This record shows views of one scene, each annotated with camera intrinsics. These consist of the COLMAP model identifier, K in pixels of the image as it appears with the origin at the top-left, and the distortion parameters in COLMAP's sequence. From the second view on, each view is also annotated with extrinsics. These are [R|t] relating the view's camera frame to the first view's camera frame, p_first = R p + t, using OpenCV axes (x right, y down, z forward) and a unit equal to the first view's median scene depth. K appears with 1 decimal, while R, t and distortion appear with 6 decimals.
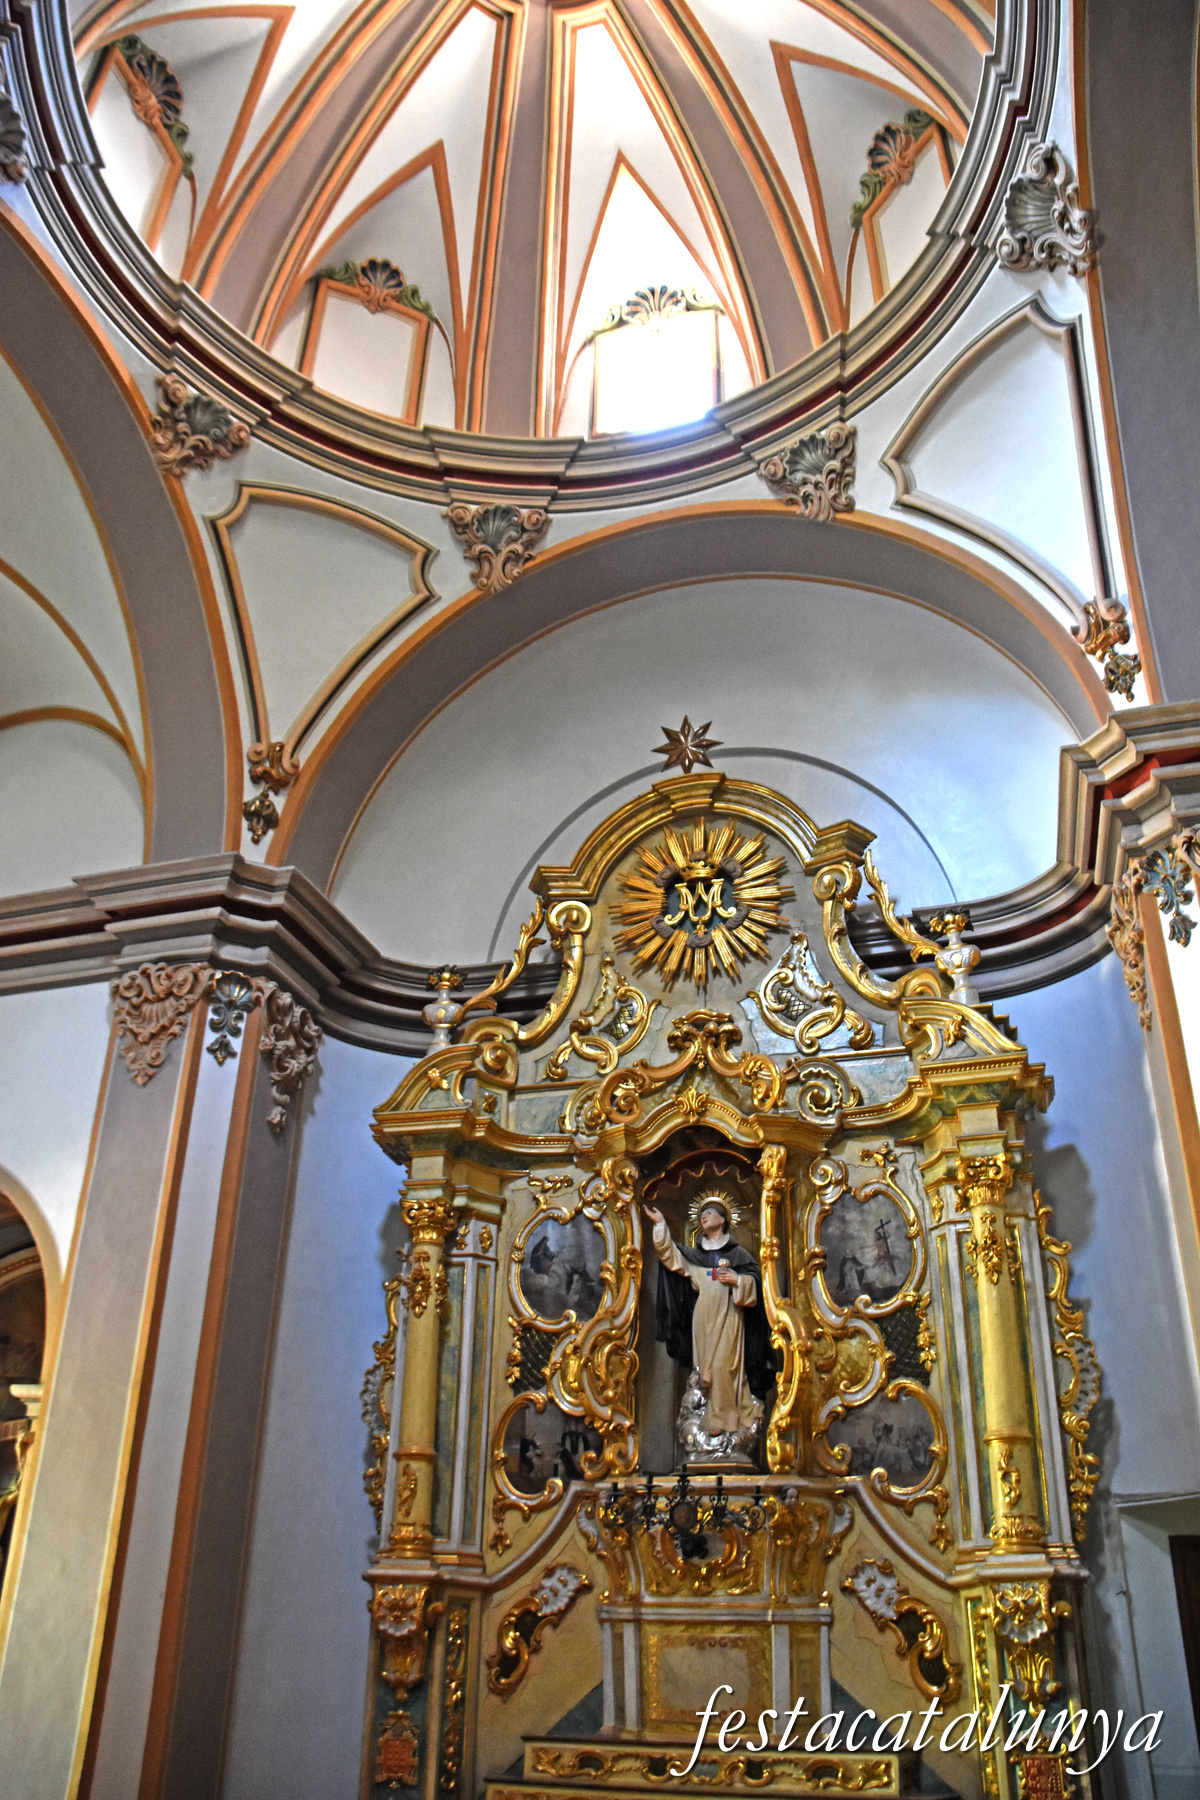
lens RADIAL K [[1416.2, 0, 590.6], [0, 1416.2, 921.8], [0, 0, 1]] dist [-0.155003, 0.098864]
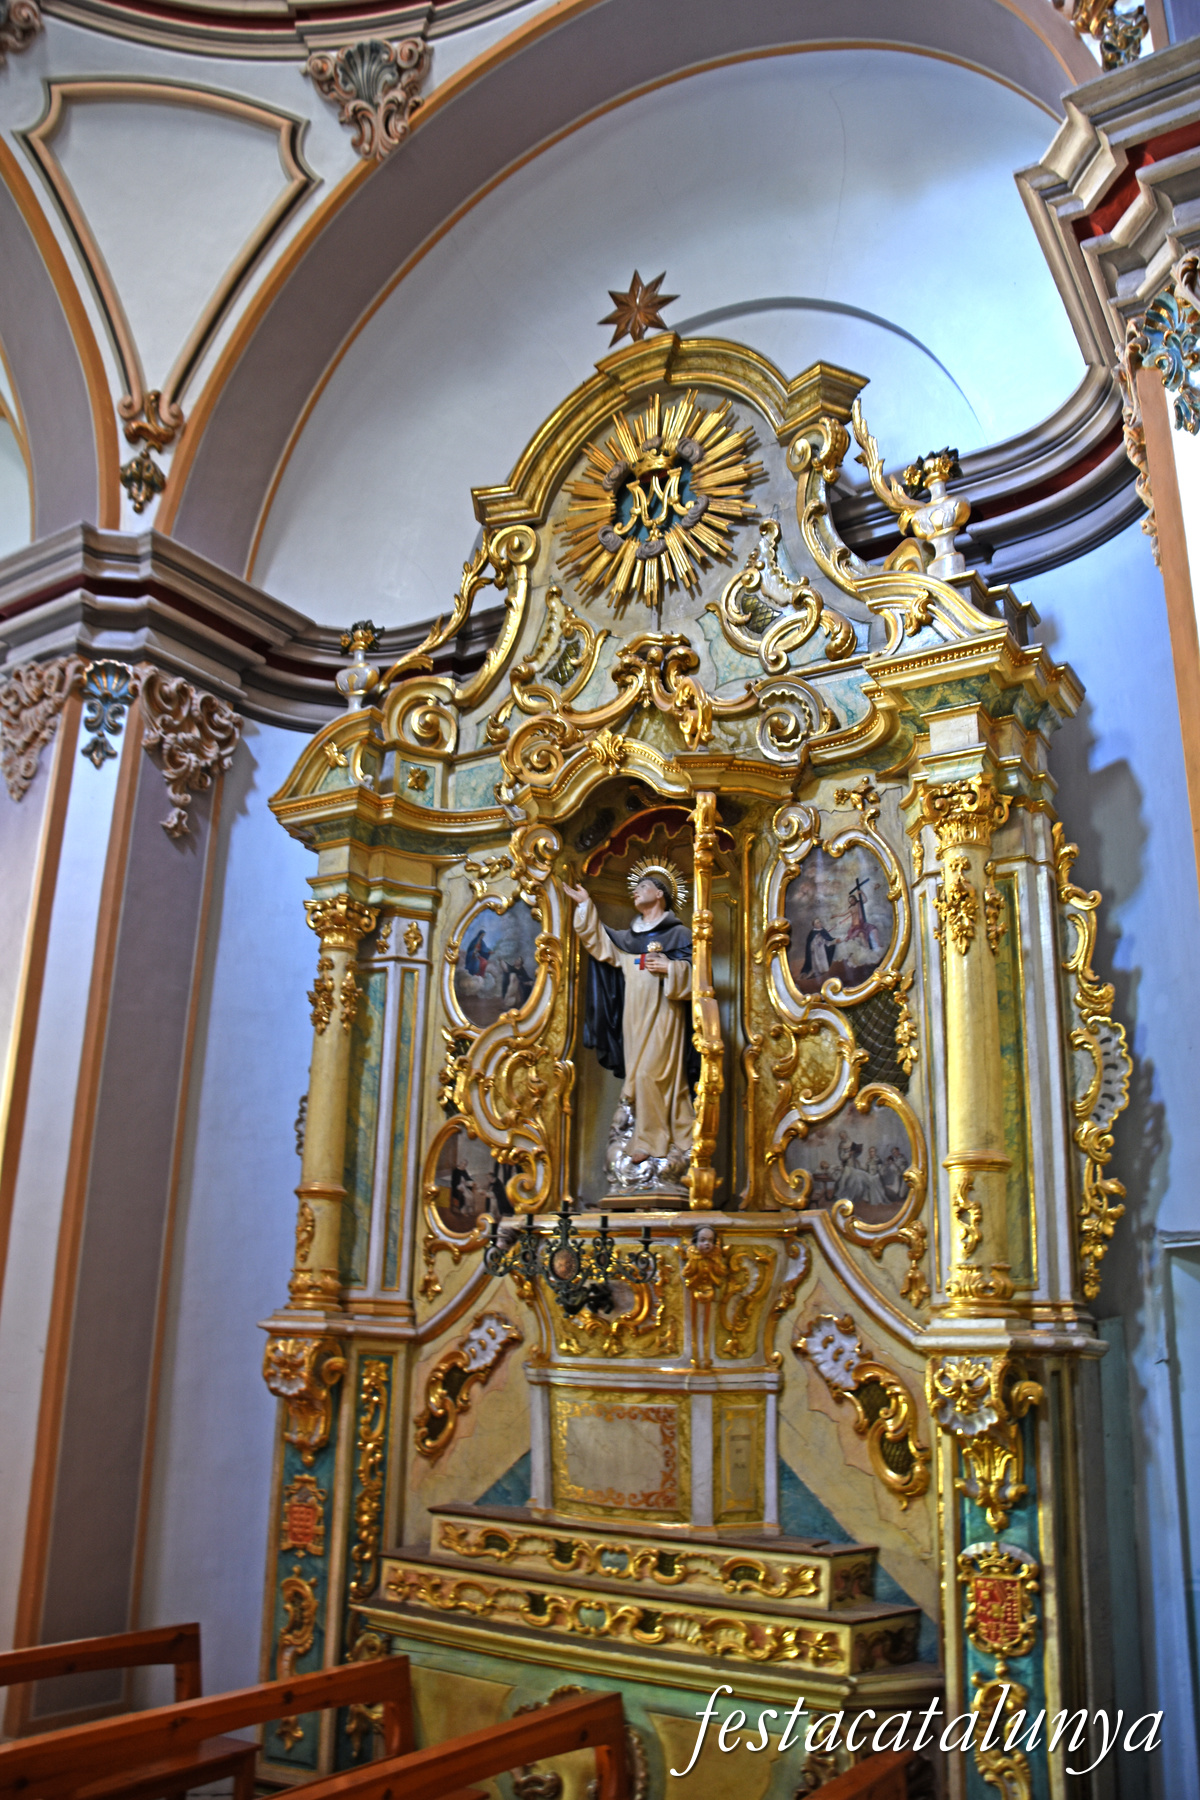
lens RADIAL K [[1416.2, 0, 590.6], [0, 1416.2, 921.8], [0, 0, 1]] dist [-0.155003, 0.098864]
pose [[0.963430, -0.072946, -0.257838, 0.258642], [0.123326, 0.974973, 0.184980, 0.075450], [0.237892, -0.210013, 0.948315, 0.232584]]
